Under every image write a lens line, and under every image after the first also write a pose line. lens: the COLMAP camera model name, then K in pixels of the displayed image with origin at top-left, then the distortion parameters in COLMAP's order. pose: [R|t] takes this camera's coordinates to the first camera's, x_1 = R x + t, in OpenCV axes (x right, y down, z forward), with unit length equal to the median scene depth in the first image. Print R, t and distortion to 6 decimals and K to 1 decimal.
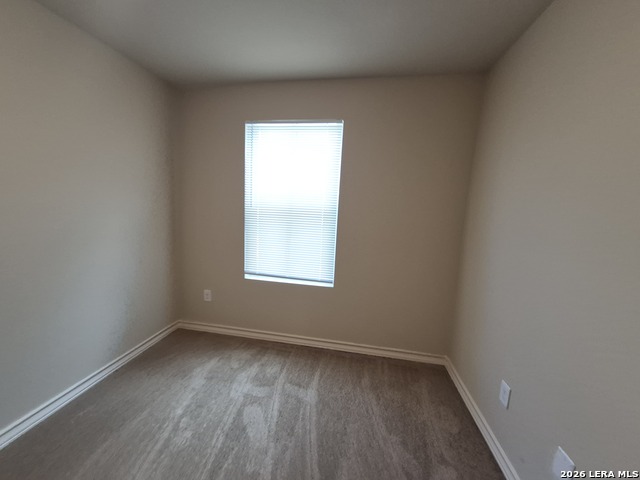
lens RADIAL K [[252.3, 0, 320.0], [0, 252.3, 243.6], [0, 0, 1]] dist [0.000633, -0.000011]
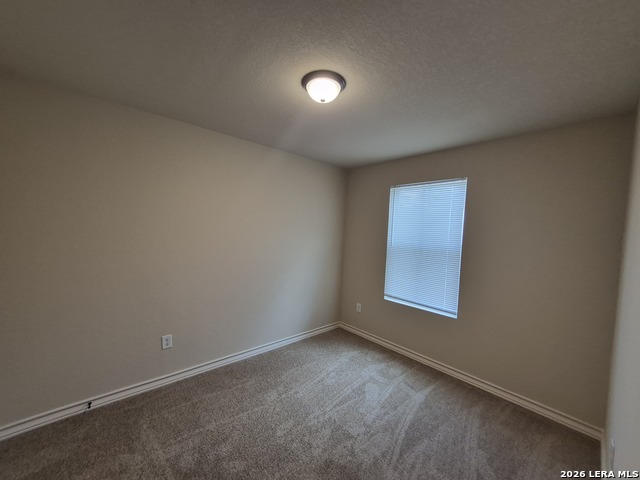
lens RADIAL K [[259.0, 0, 305.2], [0, 259.0, 241.4], [0, 0, 1]] dist [-0.000483, -0.000056]
pose [[0.753988, 0.014037, -0.656738, 0.339115], [-0.101204, 0.990317, -0.095024, 0.011108], [0.649045, 0.138111, 0.748108, -0.402244]]
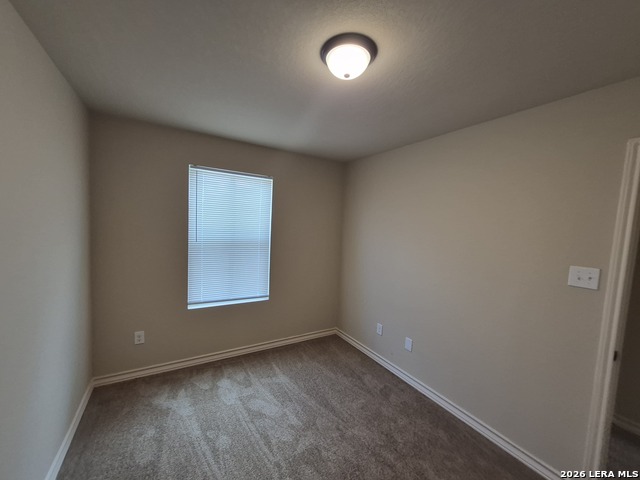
lens RADIAL K [[252.3, 0, 320.0], [0, 252.3, 243.6], [0, 0, 1]] dist [0.000633, -0.000011]
pose [[0.748818, -0.055362, 0.660459, -0.681188], [0.087185, 0.996074, -0.015354, -0.084577], [-0.657016, 0.069080, 0.750705, -0.204921]]
